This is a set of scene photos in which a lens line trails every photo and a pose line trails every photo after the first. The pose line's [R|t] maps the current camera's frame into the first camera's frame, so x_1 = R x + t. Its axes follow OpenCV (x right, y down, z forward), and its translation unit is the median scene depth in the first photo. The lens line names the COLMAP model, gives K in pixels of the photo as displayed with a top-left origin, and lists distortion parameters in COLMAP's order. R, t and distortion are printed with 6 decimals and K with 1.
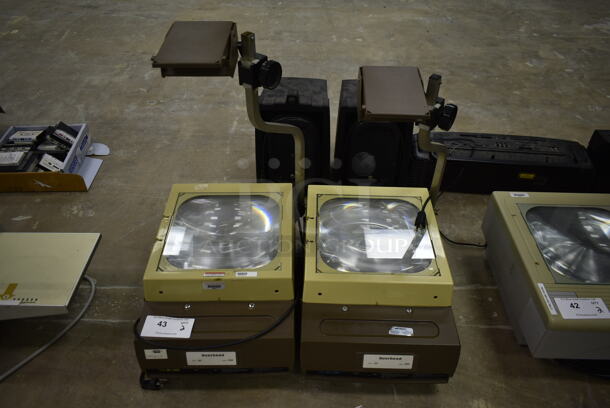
lens RADIAL K [[464.8, 0, 308.0], [0, 464.8, 202.0], [0, 0, 1]] dist [-0.027532, 0.010271]
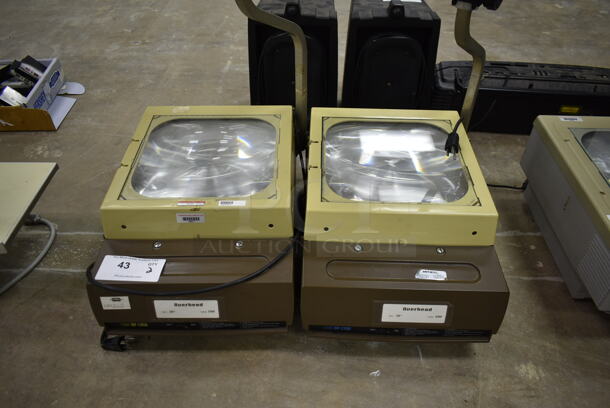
lens RADIAL K [[464.8, 0, 308.0], [0, 464.8, 202.0], [0, 0, 1]] dist [-0.027532, 0.010271]
pose [[0.999953, -0.000010, -0.009725, 0.002406], [0.000333, 0.999449, 0.033179, 0.111680], [0.009719, -0.033180, 0.999402, 0.193147]]
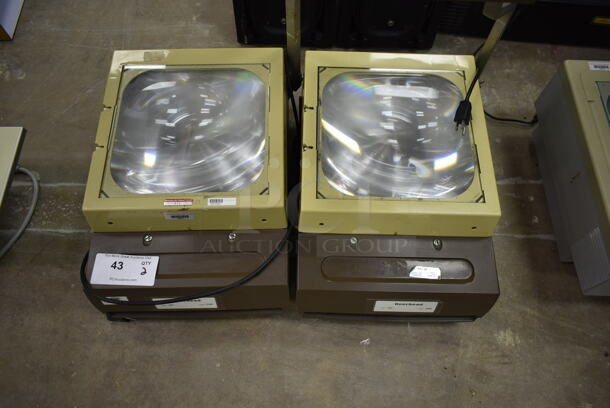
lens RADIAL K [[464.8, 0, 308.0], [0, 464.8, 202.0], [0, 0, 1]] dist [-0.027532, 0.010271]
pose [[0.999991, -0.002454, 0.003491, 0.001131], [0.000774, 0.908814, 0.417200, -0.131448], [-0.004197, -0.417194, 0.908808, 0.289621]]
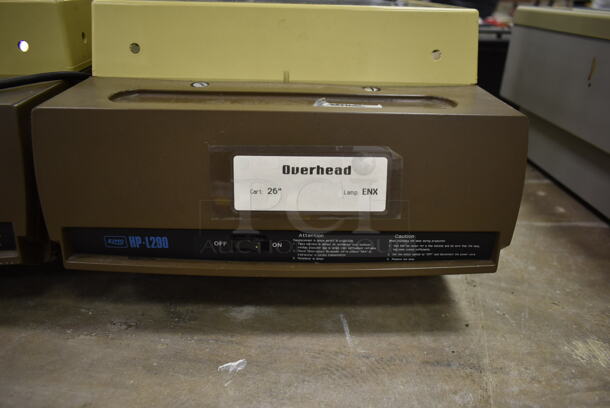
lens RADIAL K [[464.8, 0, 308.0], [0, 464.8, 202.0], [0, 0, 1]] dist [-0.027532, 0.010271]
pose [[0.998893, -0.009251, 0.046126, 0.131026], [0.020594, 0.967528, -0.251923, 0.368943], [-0.042297, 0.252594, 0.966647, 0.580906]]
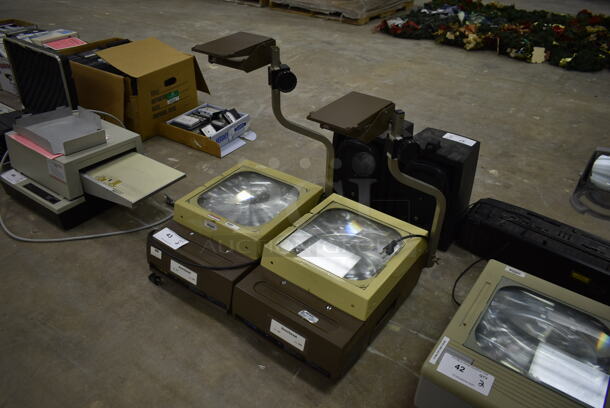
lens RADIAL K [[464.8, 0, 308.0], [0, 464.8, 202.0], [0, 0, 1]] dist [-0.027532, 0.010271]
pose [[0.817619, 0.324485, -0.475614, 0.553463], [-0.379574, 0.924912, -0.021502, 0.036729], [0.432924, 0.198111, 0.879391, -0.051628]]
